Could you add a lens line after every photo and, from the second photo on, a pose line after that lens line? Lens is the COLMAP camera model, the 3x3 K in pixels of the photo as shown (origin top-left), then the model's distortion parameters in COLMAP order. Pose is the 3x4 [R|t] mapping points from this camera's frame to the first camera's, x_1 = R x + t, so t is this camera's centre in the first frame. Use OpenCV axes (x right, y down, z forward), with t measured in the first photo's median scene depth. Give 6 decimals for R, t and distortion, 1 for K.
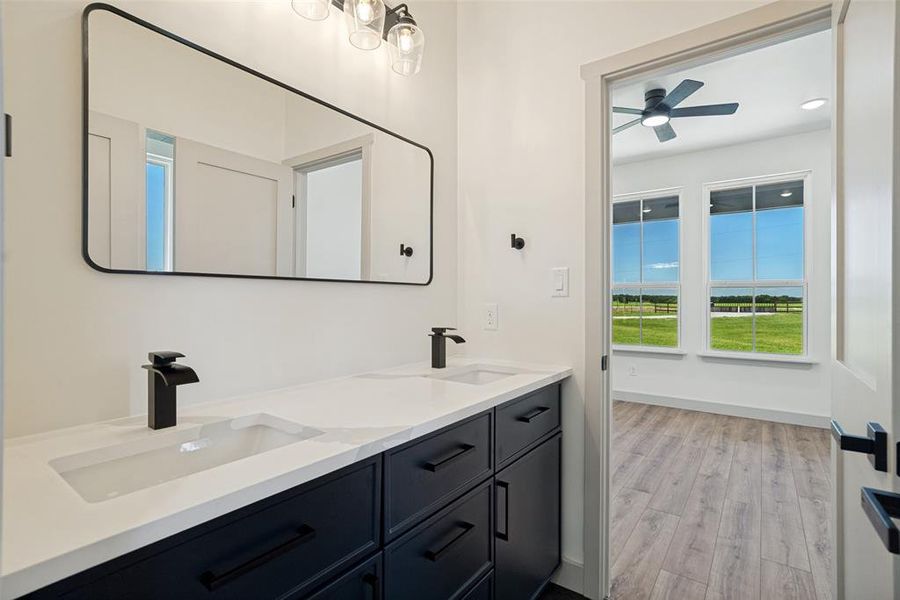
lens RADIAL K [[422.1, 0, 452.5], [0, 422.1, 300.0], [0, 0, 1]] dist [-0.016196, 0.008262]
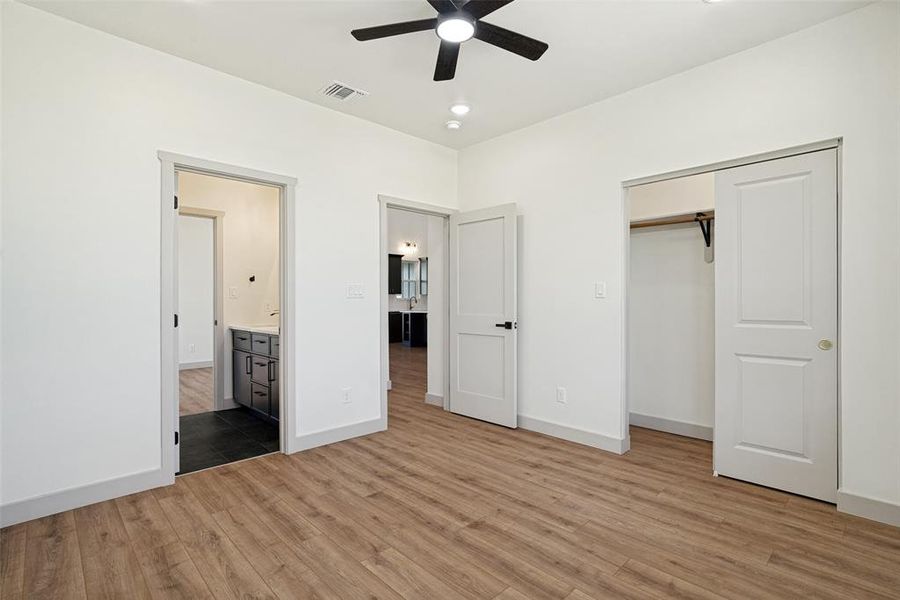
lens RADIAL K [[422.1, 0, 452.5], [0, 422.1, 300.0], [0, 0, 1]] dist [-0.016196, 0.008262]
pose [[-0.153594, -0.000350, -0.988134, 1.136360], [0.002319, 0.999997, -0.000714, 0.005372], [0.988131, -0.002401, -0.153593, 1.093156]]
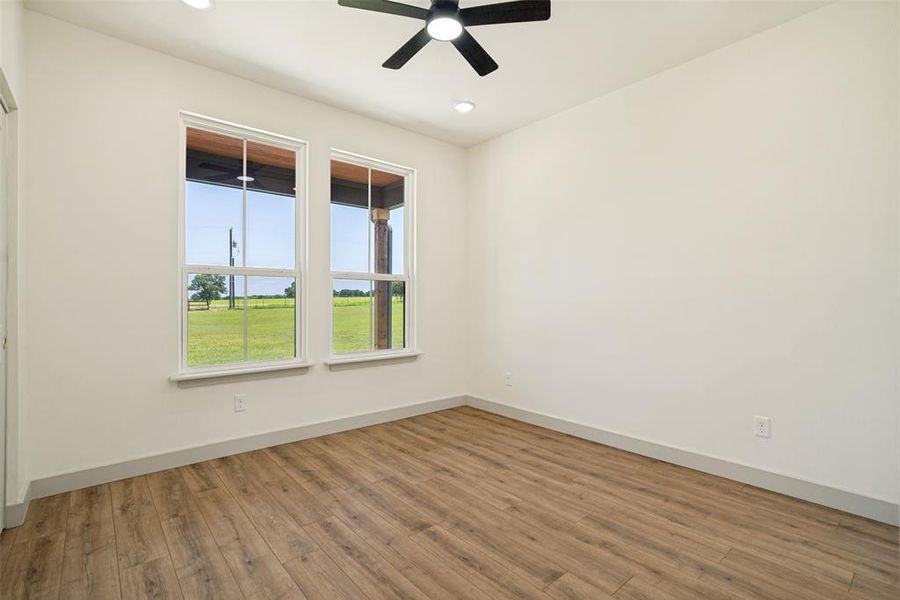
lens RADIAL K [[422.1, 0, 452.5], [0, 422.1, 300.0], [0, 0, 1]] dist [-0.016196, 0.008262]
pose [[0.212627, 0.000493, 0.977133, -0.188444], [-0.002636, 0.999997, 0.000069, 0.015230], [-0.977130, -0.002590, 0.212627, 0.837668]]
